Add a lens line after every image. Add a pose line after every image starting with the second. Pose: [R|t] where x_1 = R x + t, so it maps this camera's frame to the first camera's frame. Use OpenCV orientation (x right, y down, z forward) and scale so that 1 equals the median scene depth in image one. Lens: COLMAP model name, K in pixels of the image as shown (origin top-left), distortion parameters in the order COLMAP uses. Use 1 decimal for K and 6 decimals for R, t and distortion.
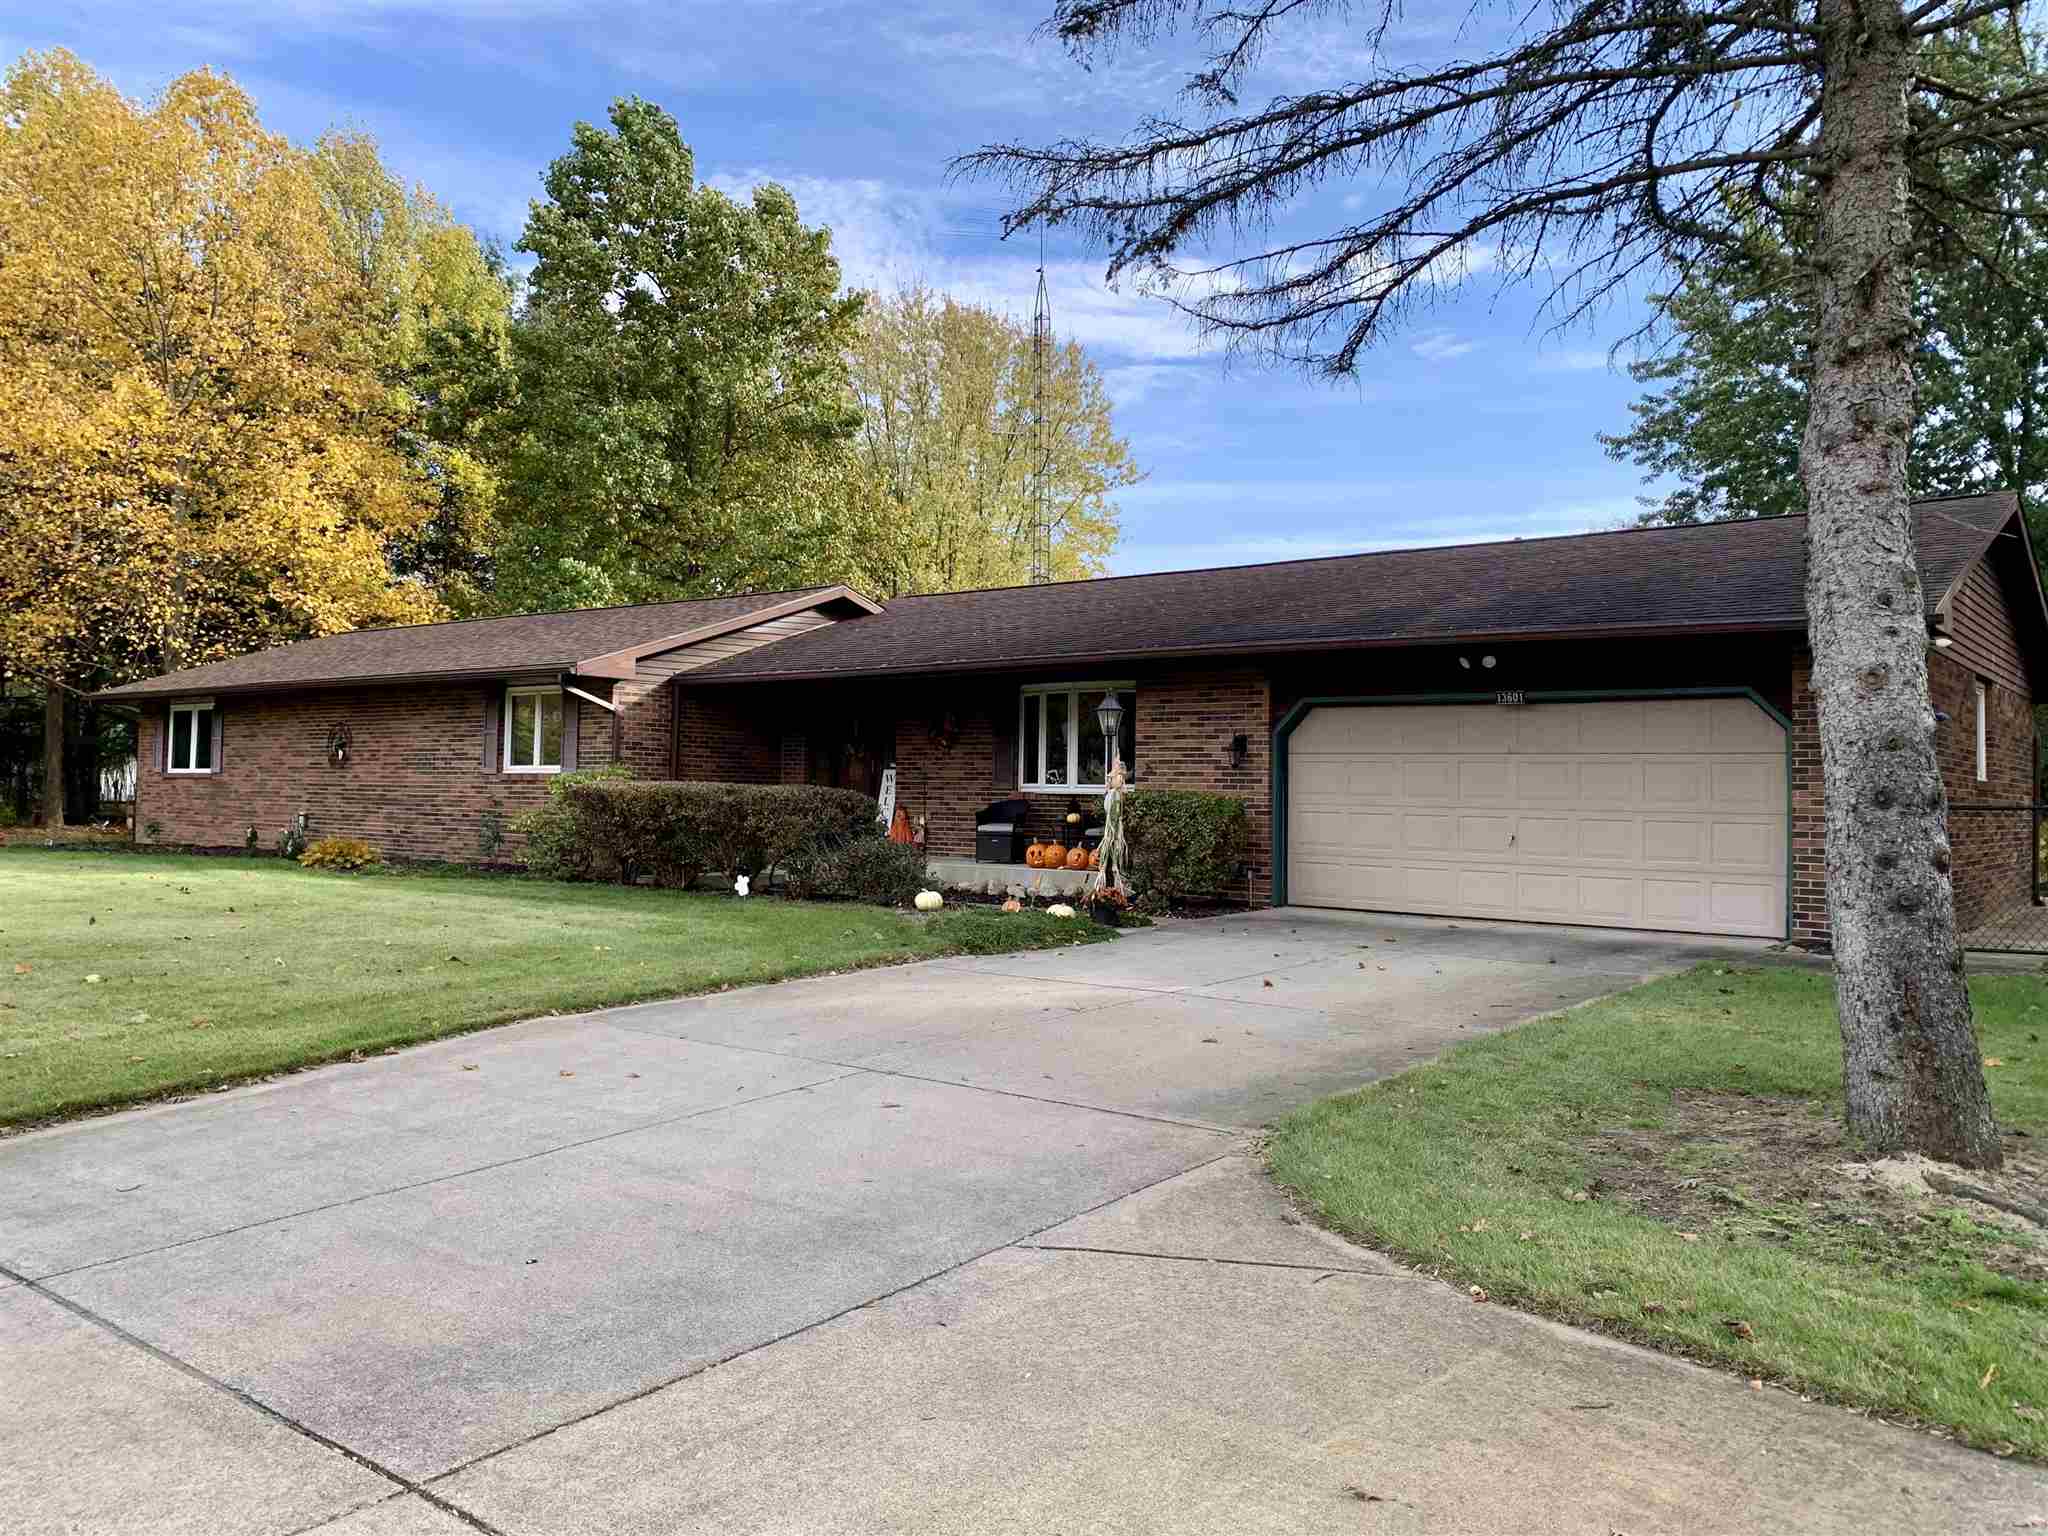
lens RADIAL K [[1501.6, 0, 1024.0], [0, 1501.6, 768.0], [0, 0, 1]] dist [0.104095, -0.158890]
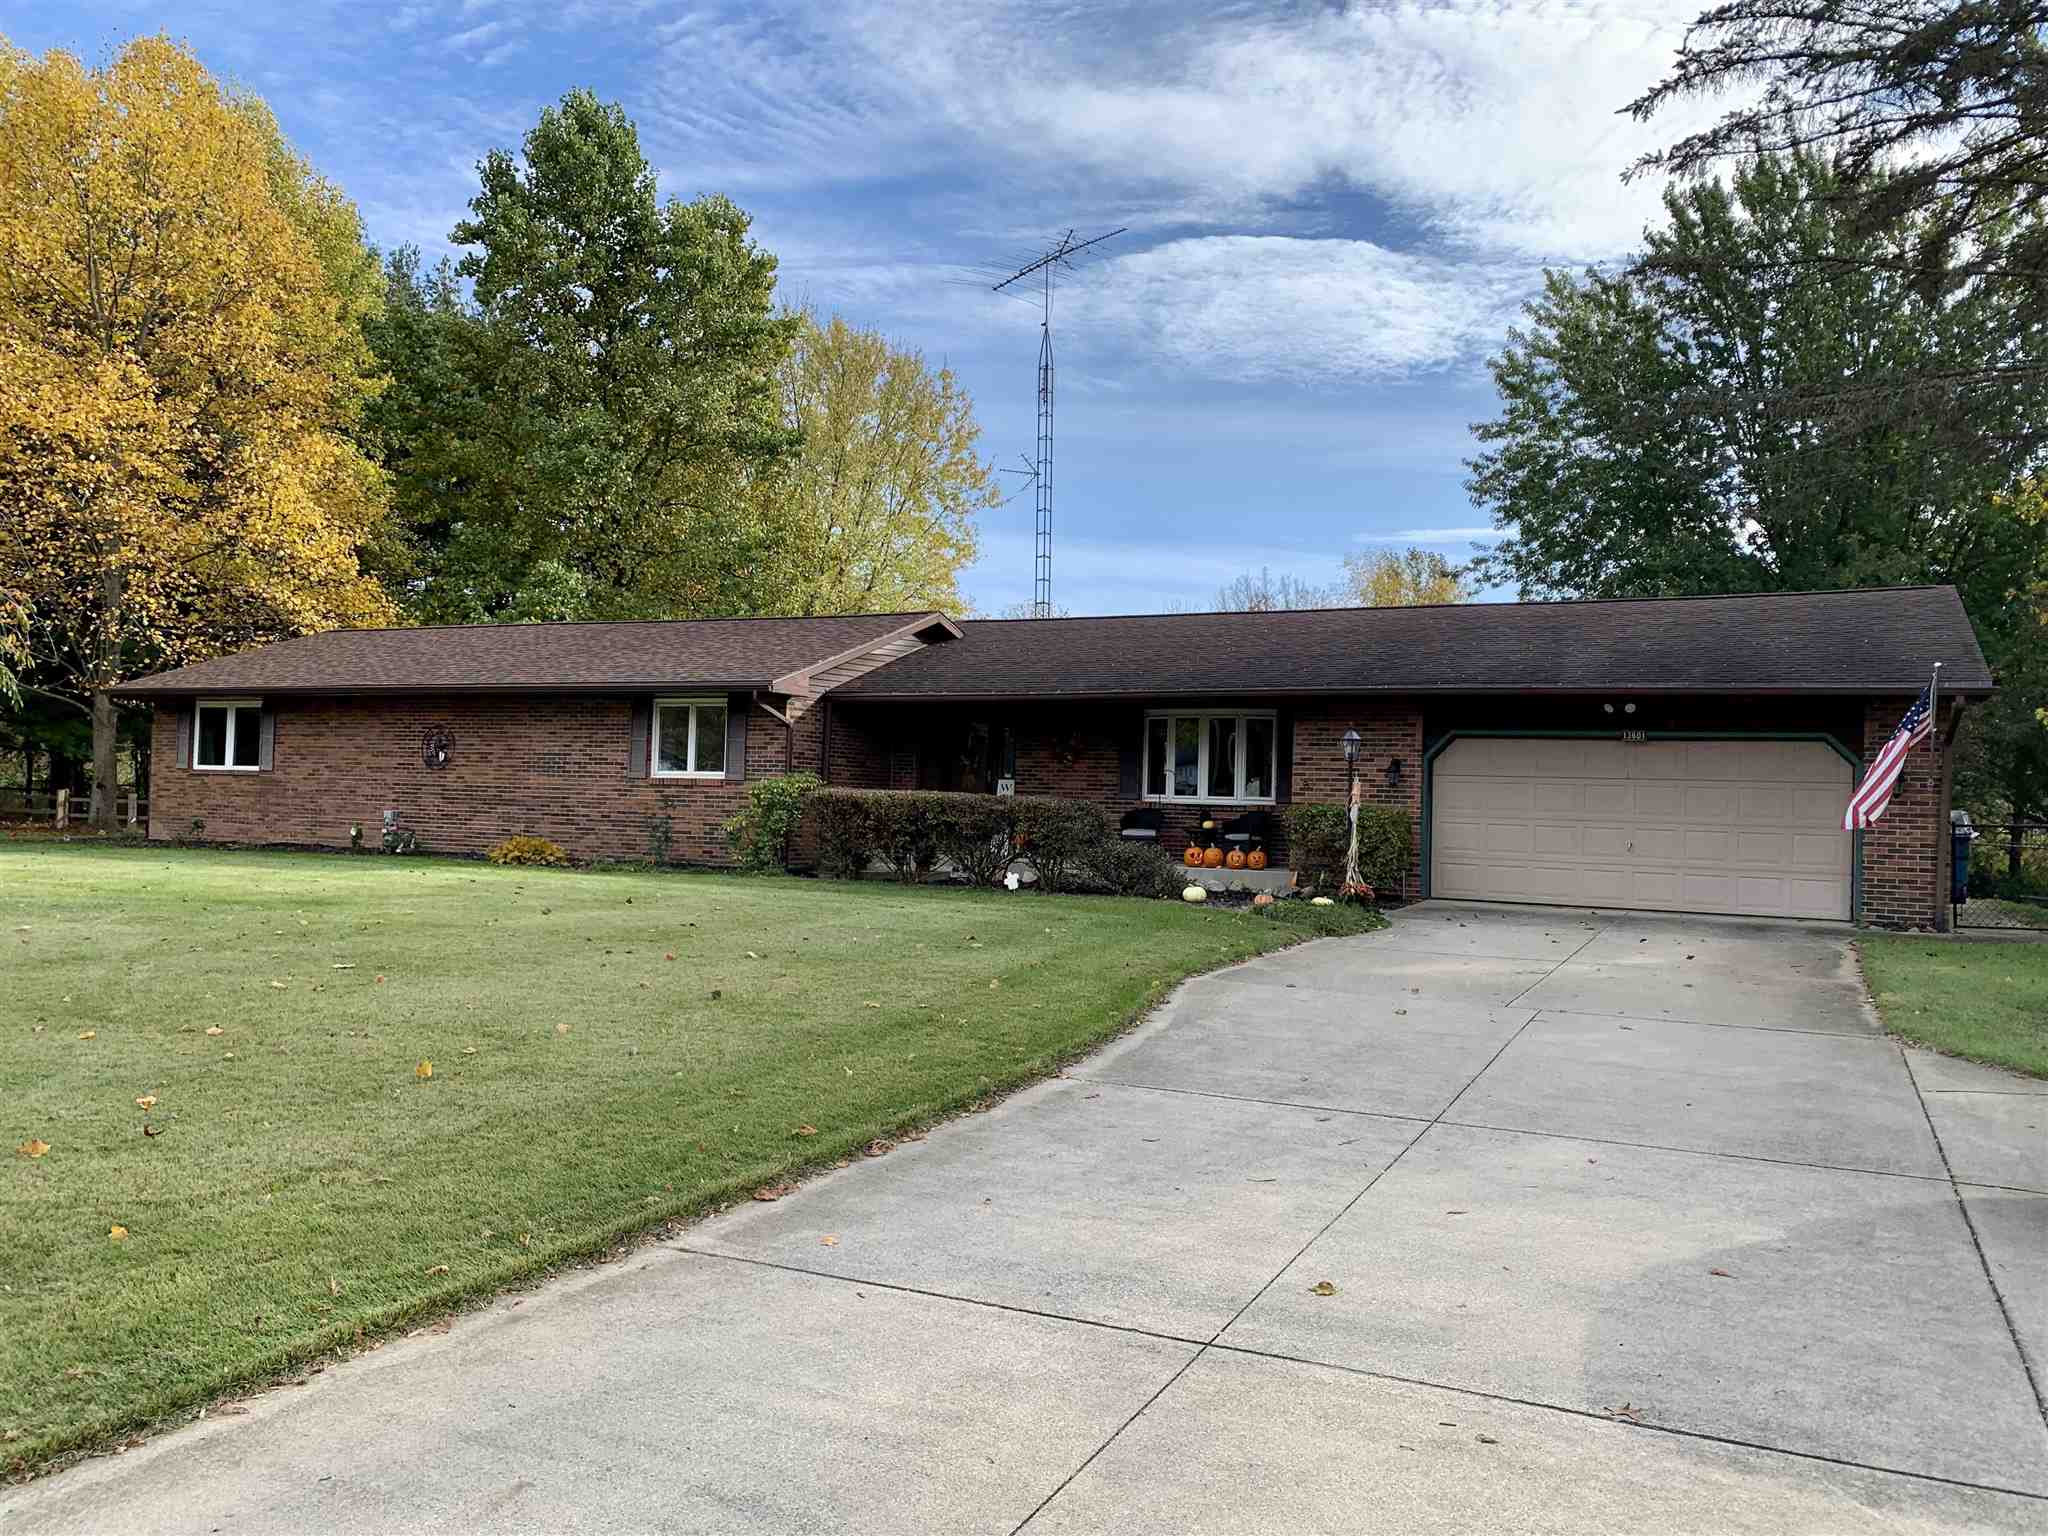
lens RADIAL K [[1501.6, 0, 1024.0], [0, 1501.6, 768.0], [0, 0, 1]] dist [0.104095, -0.158890]
pose [[0.982342, 0.015126, 0.186480, -0.295034], [-0.015284, 0.999883, -0.000590, -0.007310], [-0.186467, -0.002271, 0.982459, -0.114299]]
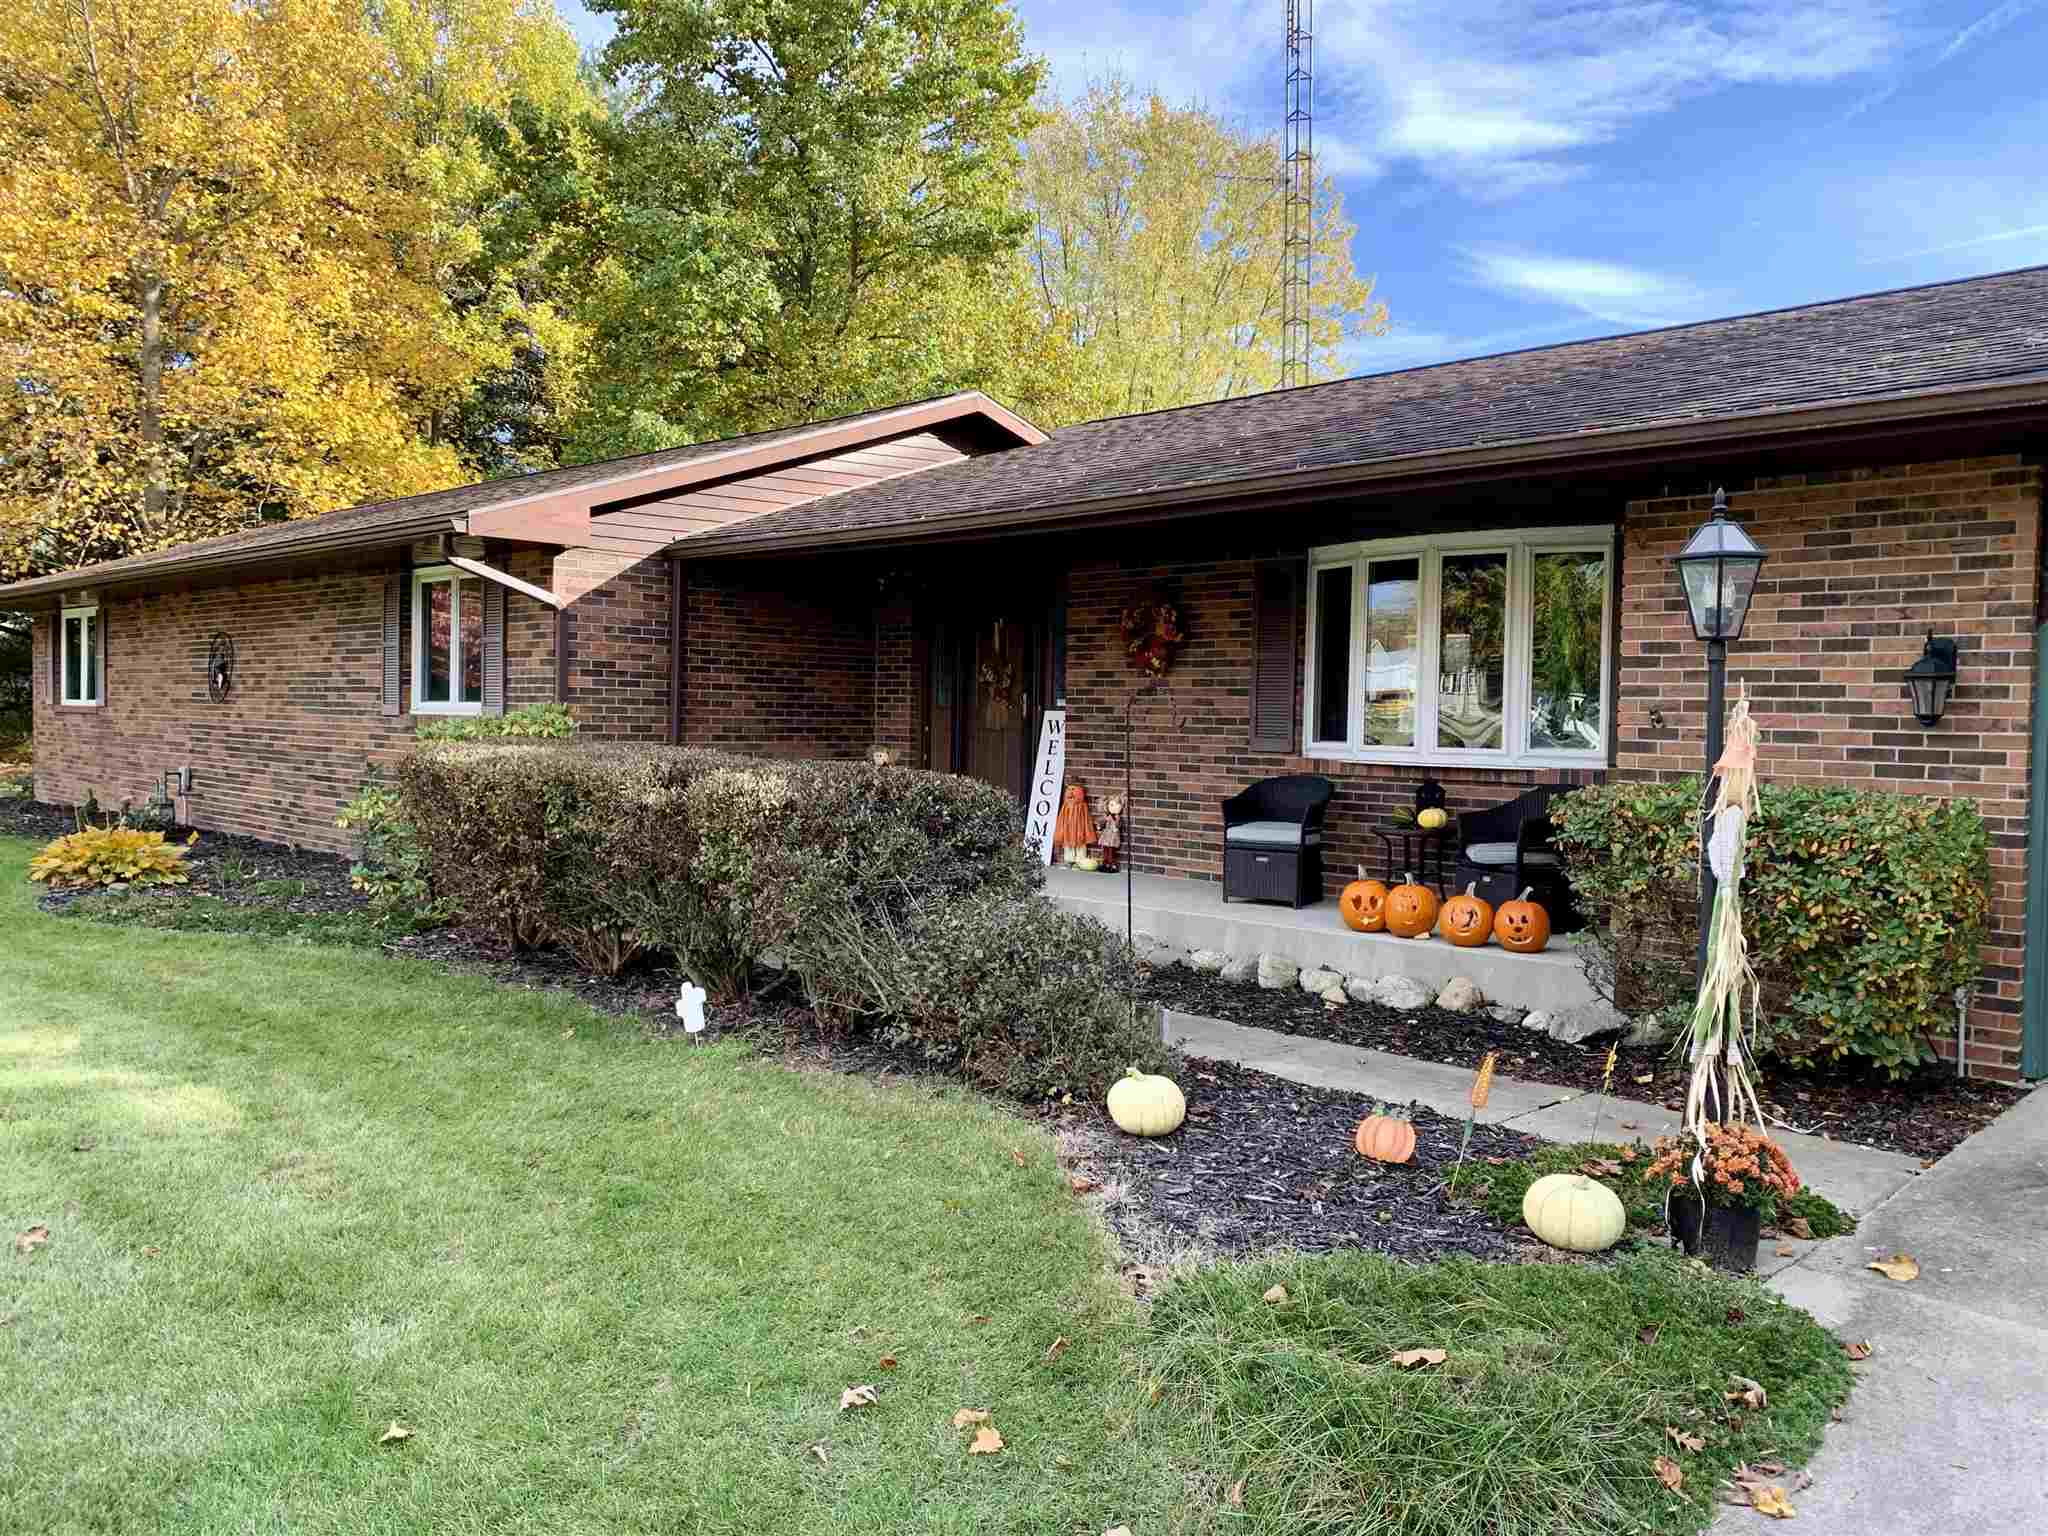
lens RADIAL K [[1563.5, 0, 1024.0], [0, 1563.5, 768.0], [0, 0, 1]] dist [0.044407, -0.004090]
pose [[0.992892, 0.006278, -0.118849, -0.033348], [-0.000195, 0.998692, 0.051122, -0.007505], [0.119015, -0.050736, 0.991595, 0.435502]]
